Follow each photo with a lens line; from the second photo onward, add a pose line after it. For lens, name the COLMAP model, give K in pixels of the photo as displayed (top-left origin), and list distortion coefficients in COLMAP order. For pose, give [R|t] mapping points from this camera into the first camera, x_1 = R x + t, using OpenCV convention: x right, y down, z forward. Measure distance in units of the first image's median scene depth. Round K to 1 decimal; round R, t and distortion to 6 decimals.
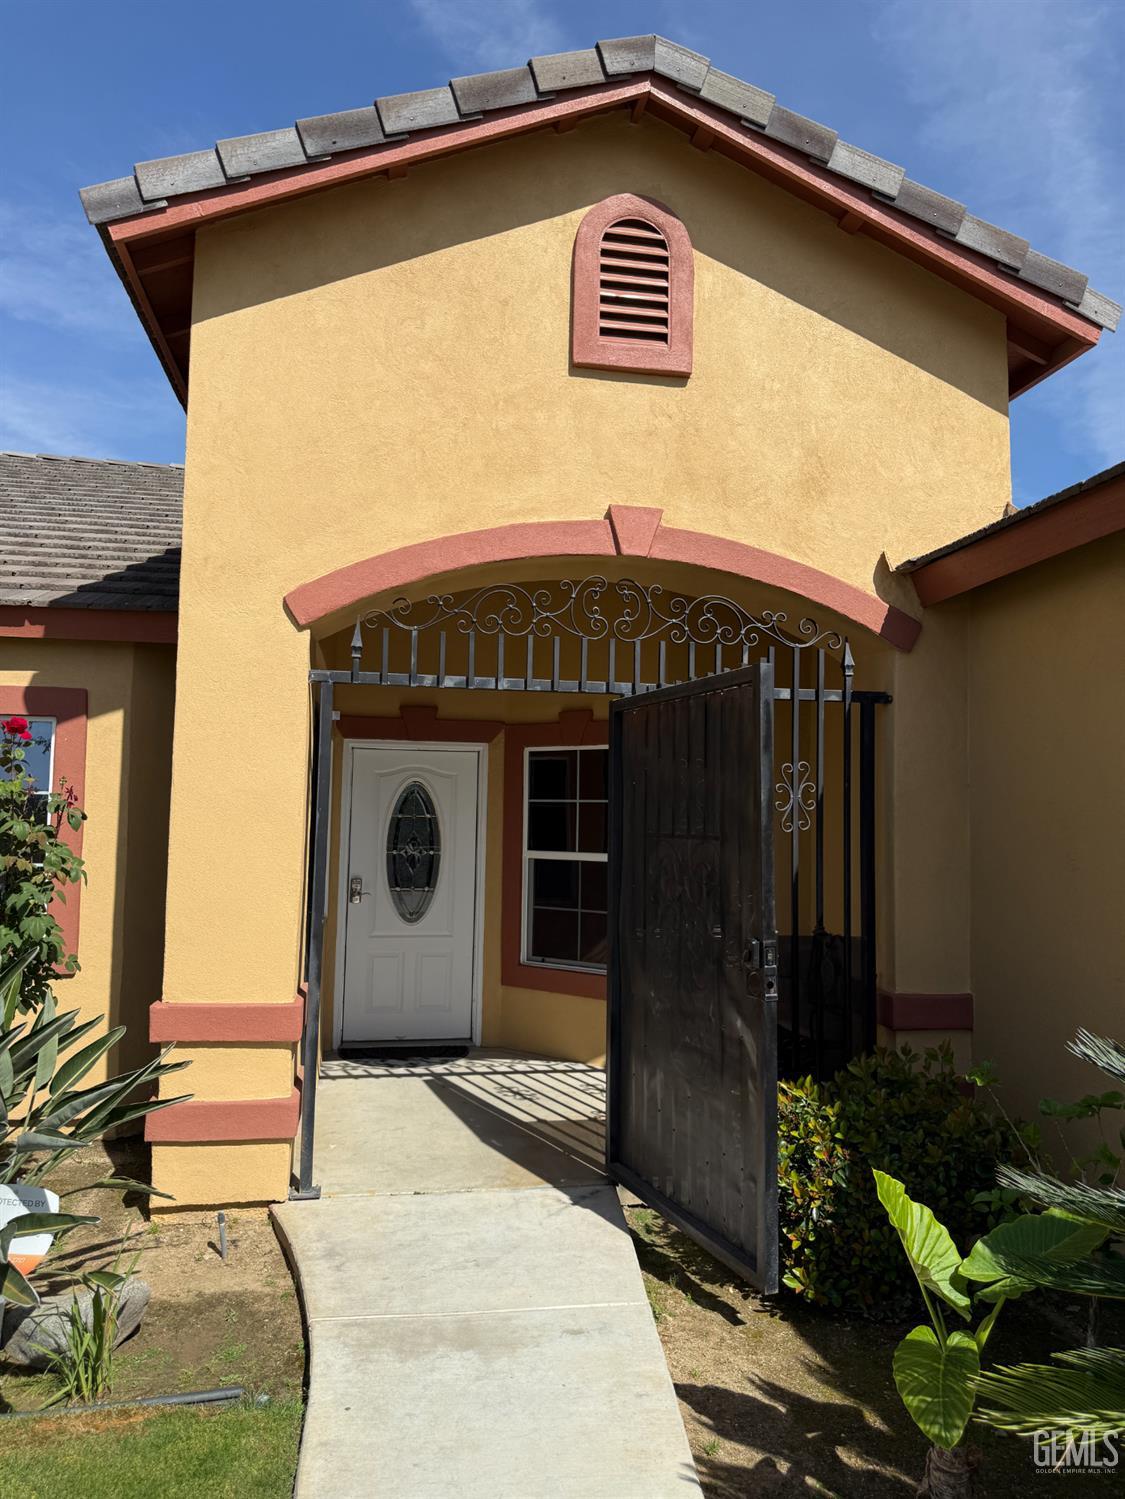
lens RADIAL K [[1049.7, 0, 562.6], [0, 1049.7, 770.6], [0, 0, 1]] dist [0.133956, -0.227838]
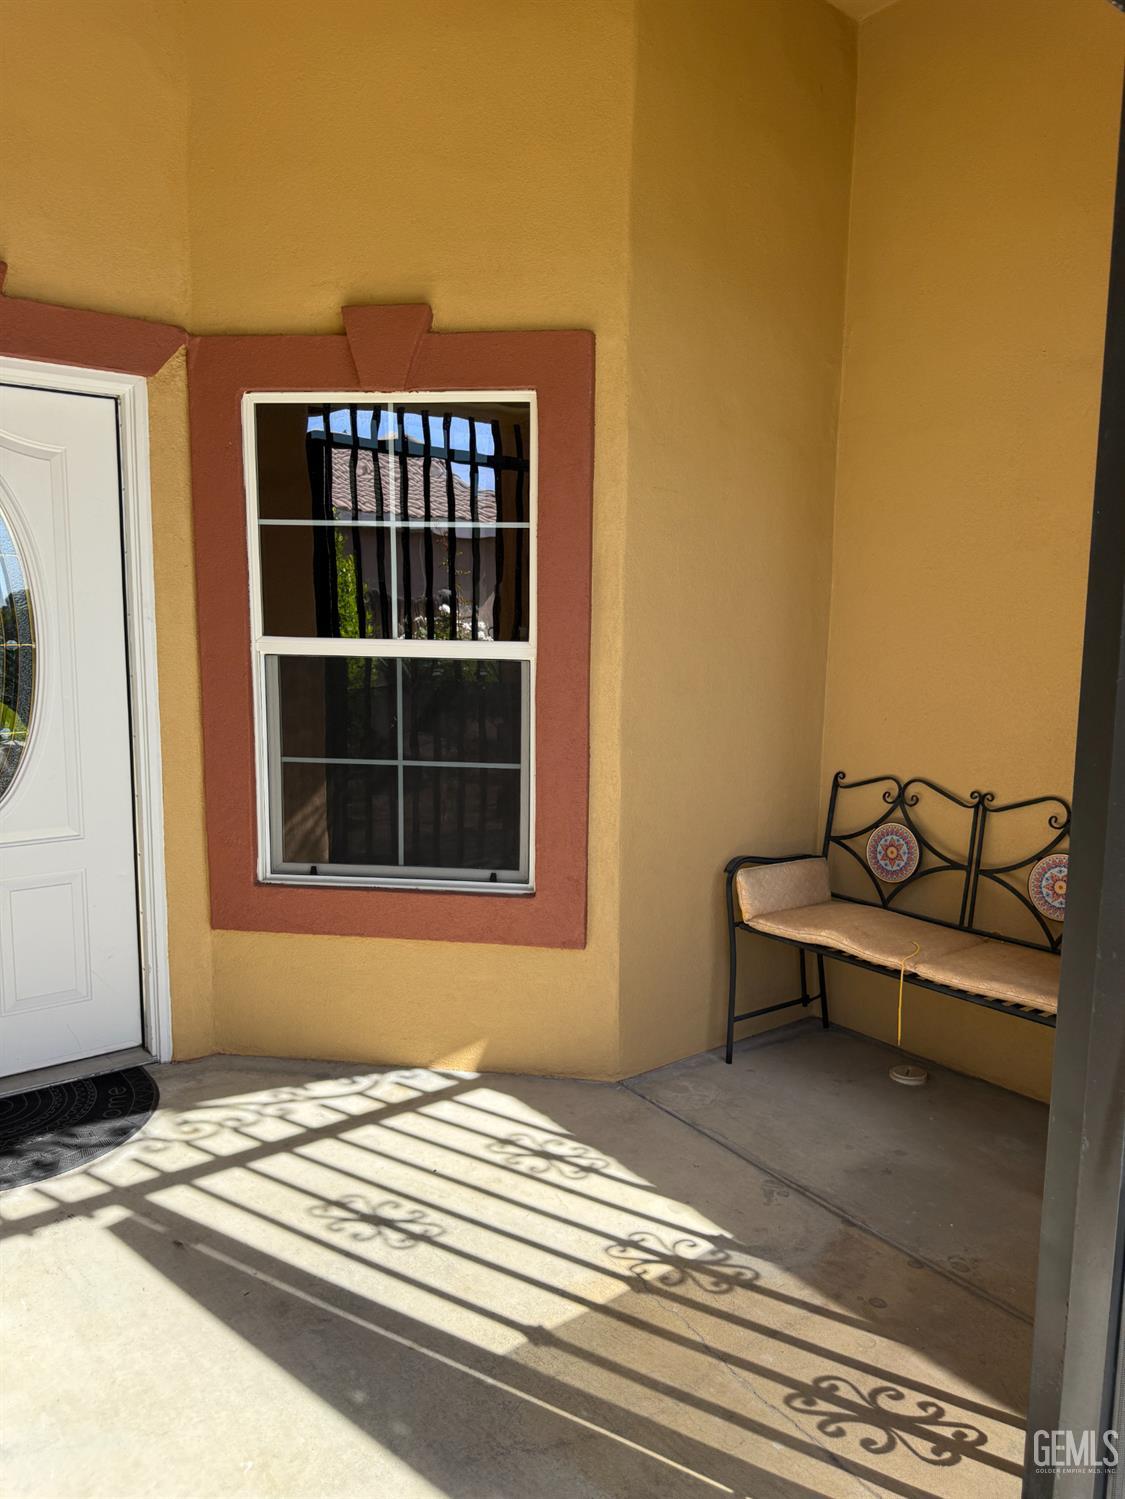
lens RADIAL K [[1049.7, 0, 562.6], [0, 1049.7, 770.6], [0, 0, 1]] dist [0.133956, -0.227838]
pose [[0.881510, -0.072519, 0.466563, -0.151725], [-0.018632, 0.982023, 0.187840, 0.049949], [-0.471798, -0.174275, 0.864312, 0.601711]]
